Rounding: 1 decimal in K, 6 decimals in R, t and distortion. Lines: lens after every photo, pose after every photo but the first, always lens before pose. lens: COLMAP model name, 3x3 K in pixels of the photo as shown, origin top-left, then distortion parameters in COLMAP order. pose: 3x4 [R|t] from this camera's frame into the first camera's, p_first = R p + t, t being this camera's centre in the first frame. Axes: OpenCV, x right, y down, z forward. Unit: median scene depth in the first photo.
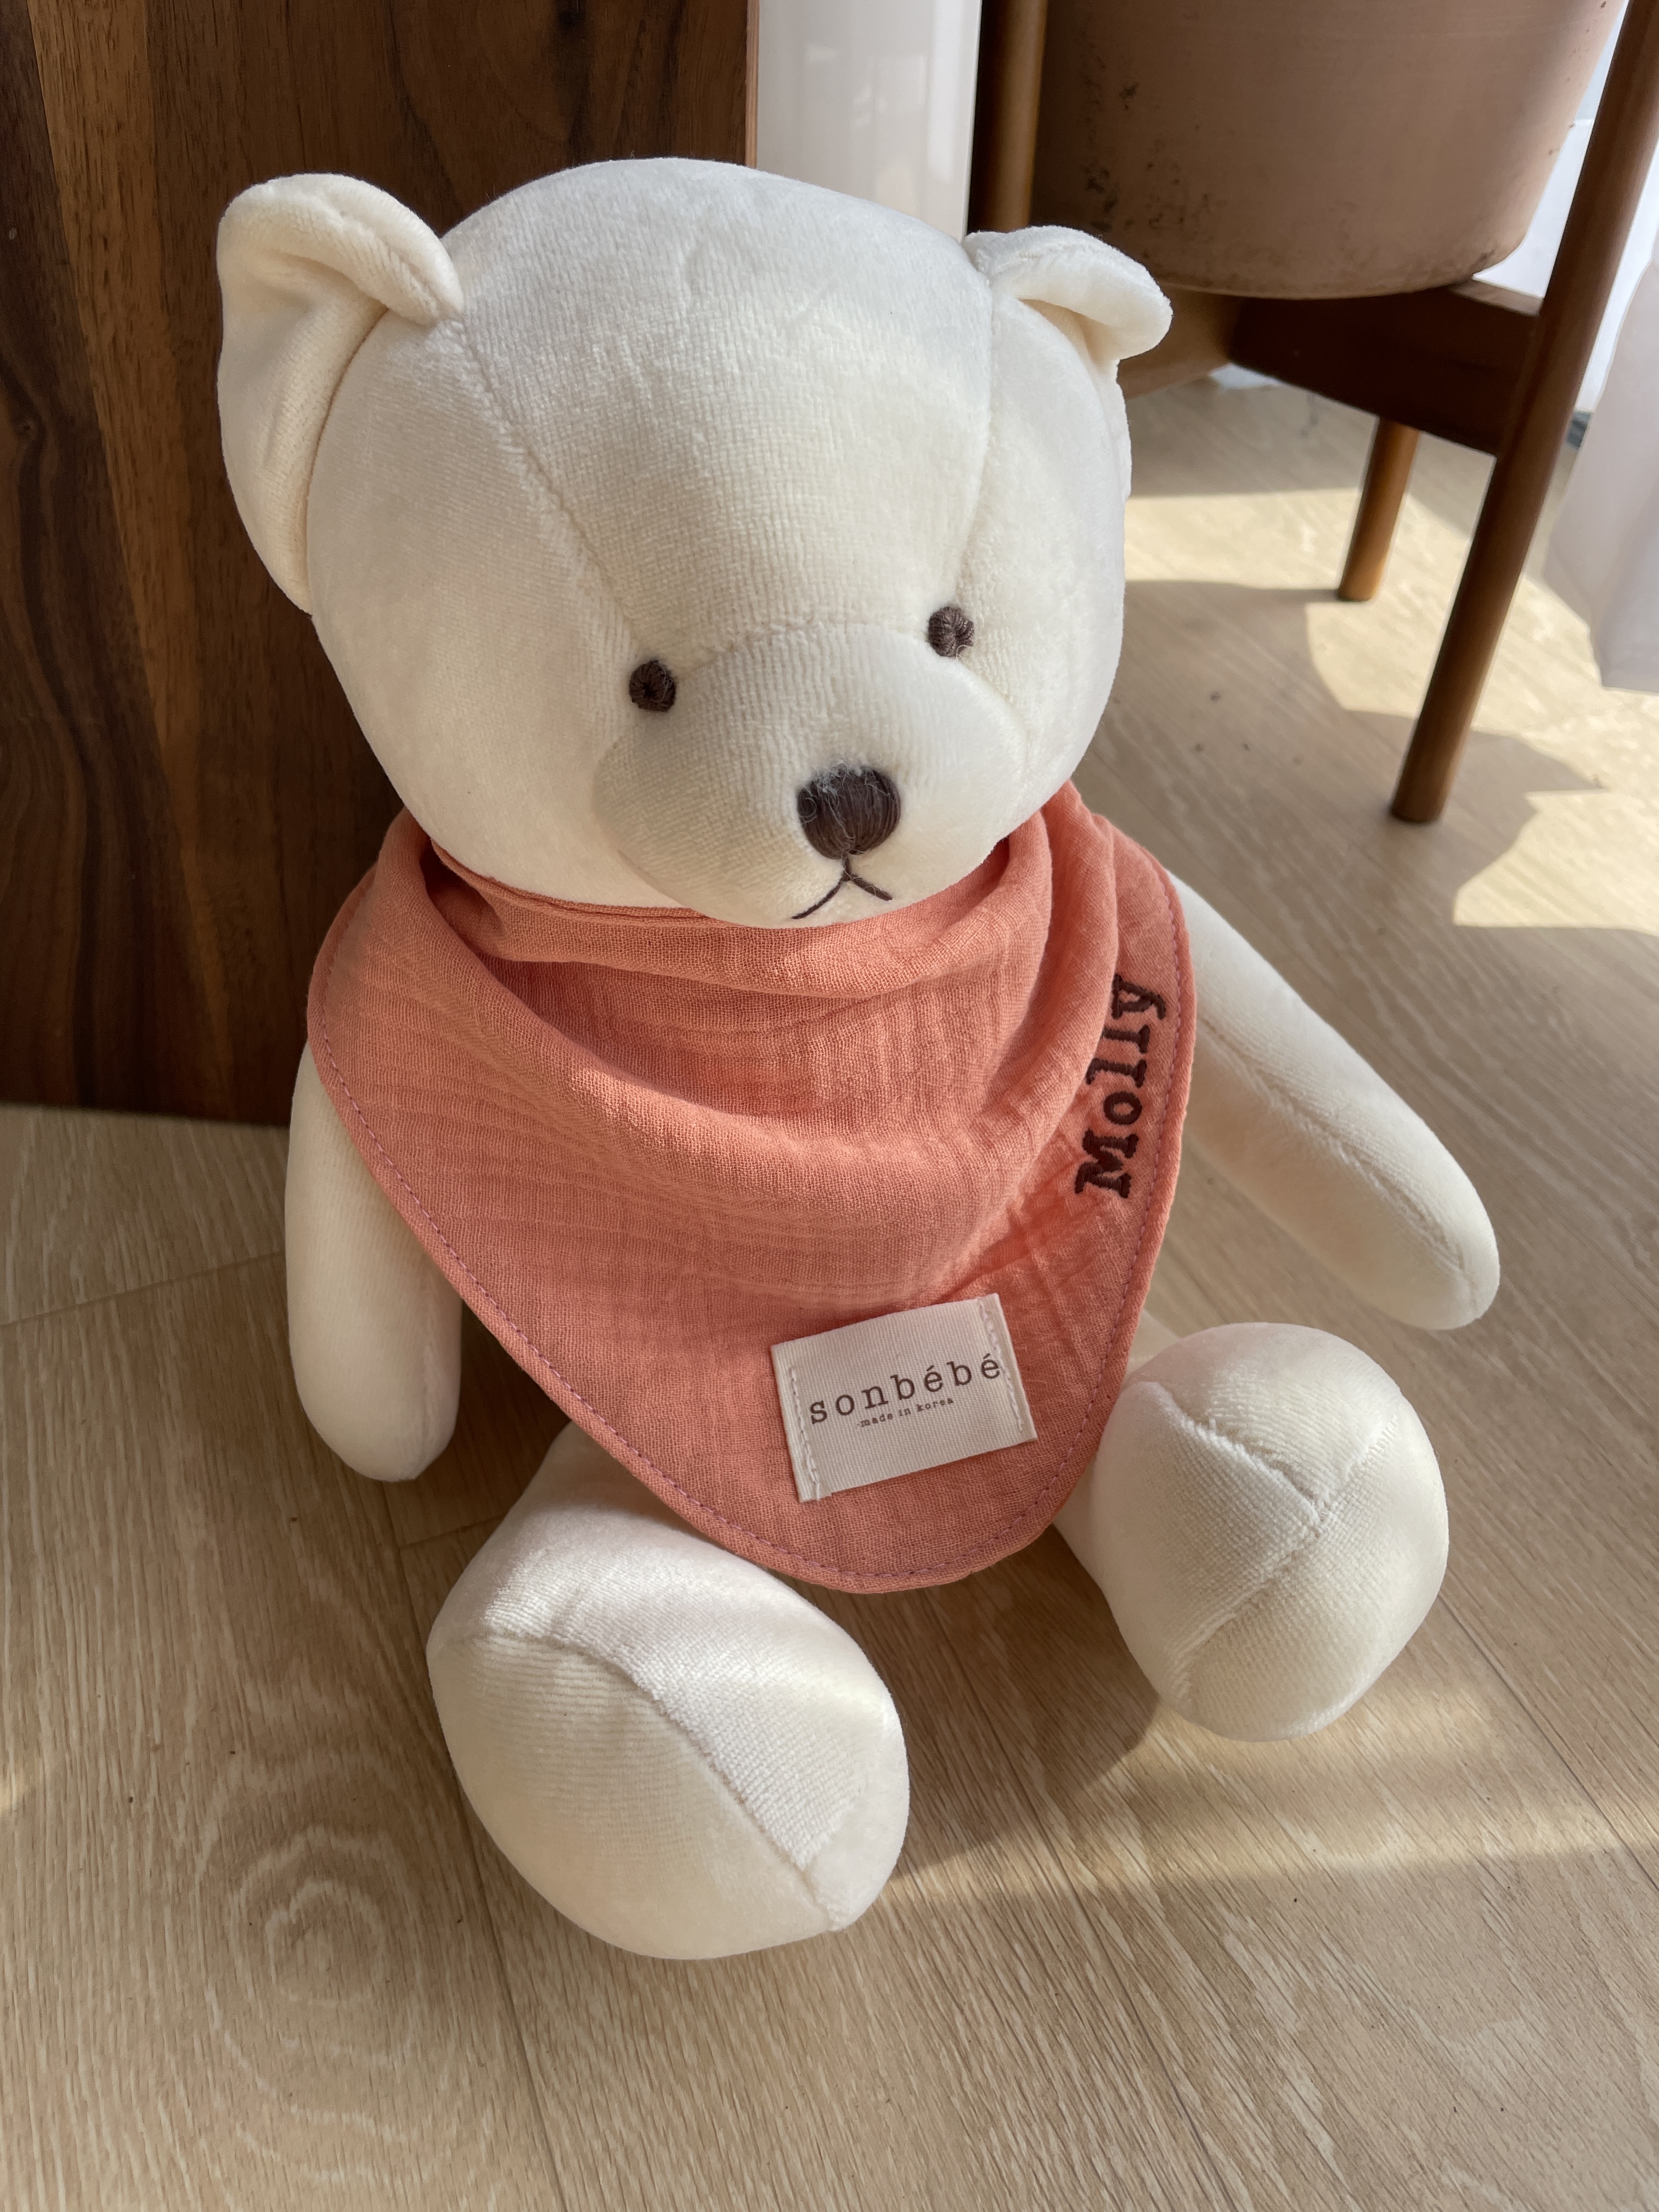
lens RADIAL K [[1705.9, 0, 879.2], [0, 1705.9, 1116.2], [0, 0, 1]] dist [0.082699, -0.184656]
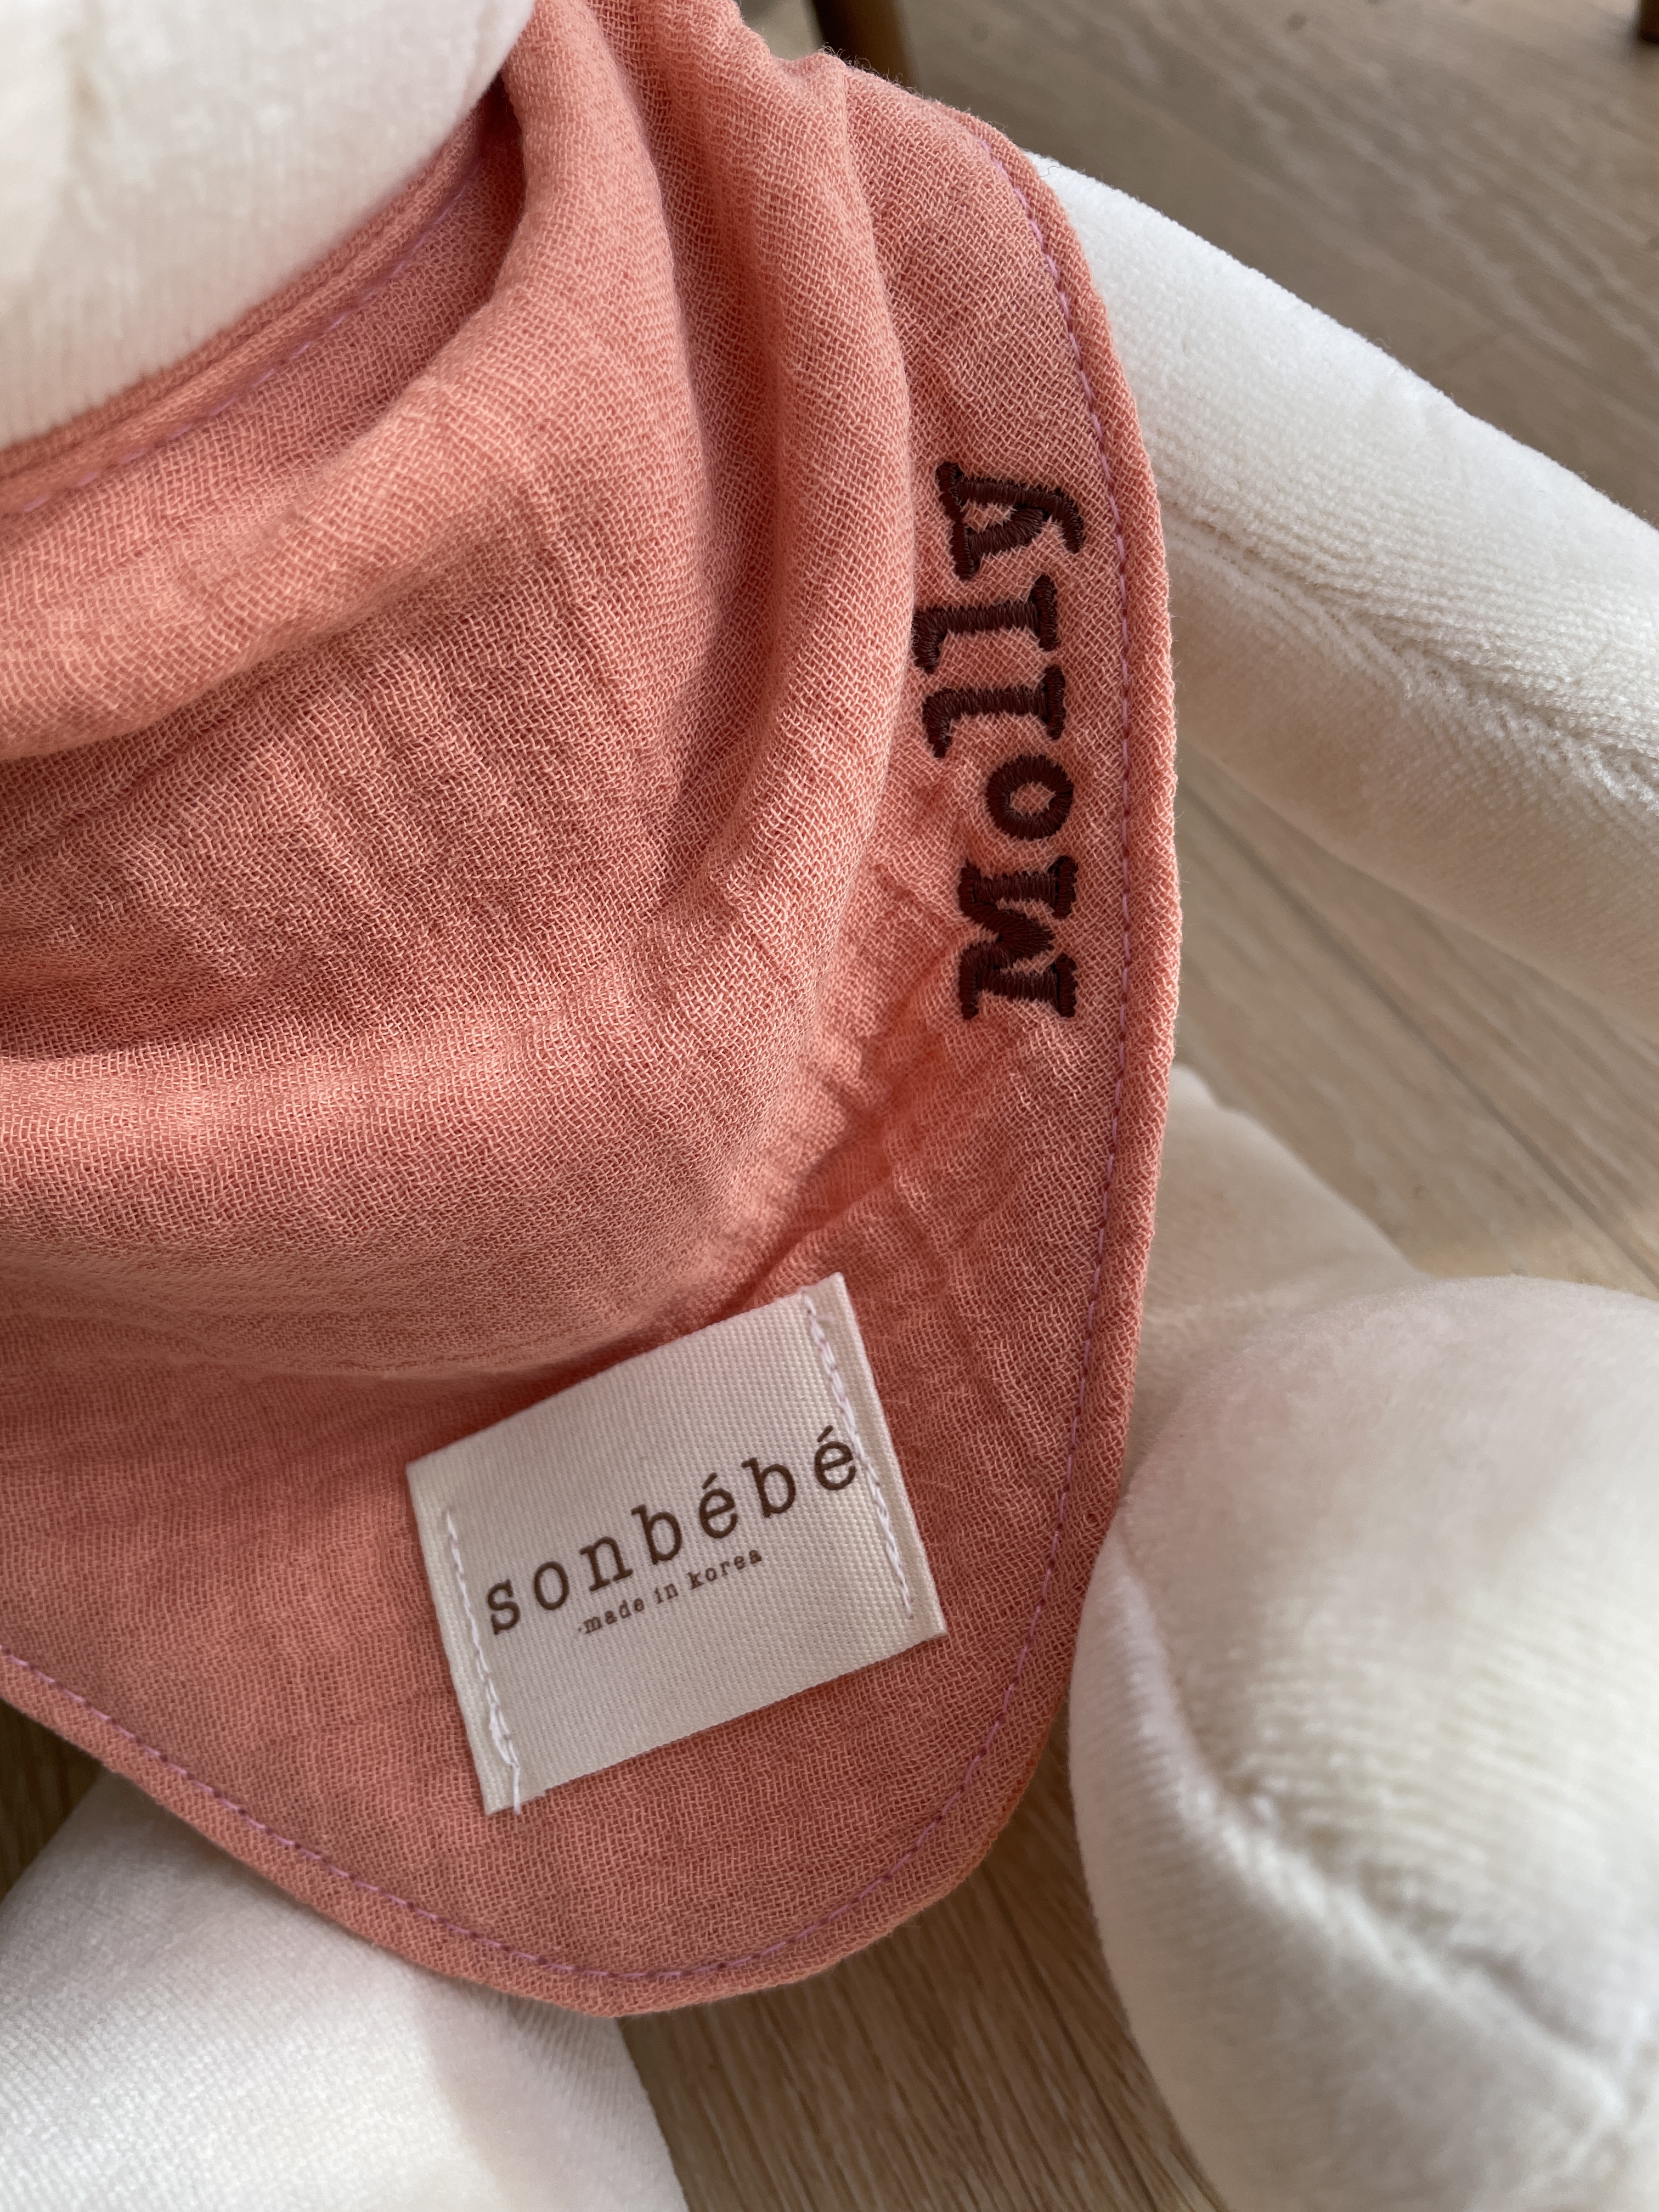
lens RADIAL K [[1705.9, 0, 879.2], [0, 1705.9, 1116.2], [0, 0, 1]] dist [0.082699, -0.184656]
pose [[0.959068, -0.192067, -0.208082, 0.182286], [0.236365, 0.947643, 0.214718, -0.029513], [0.155947, -0.255112, 0.954253, 0.591228]]
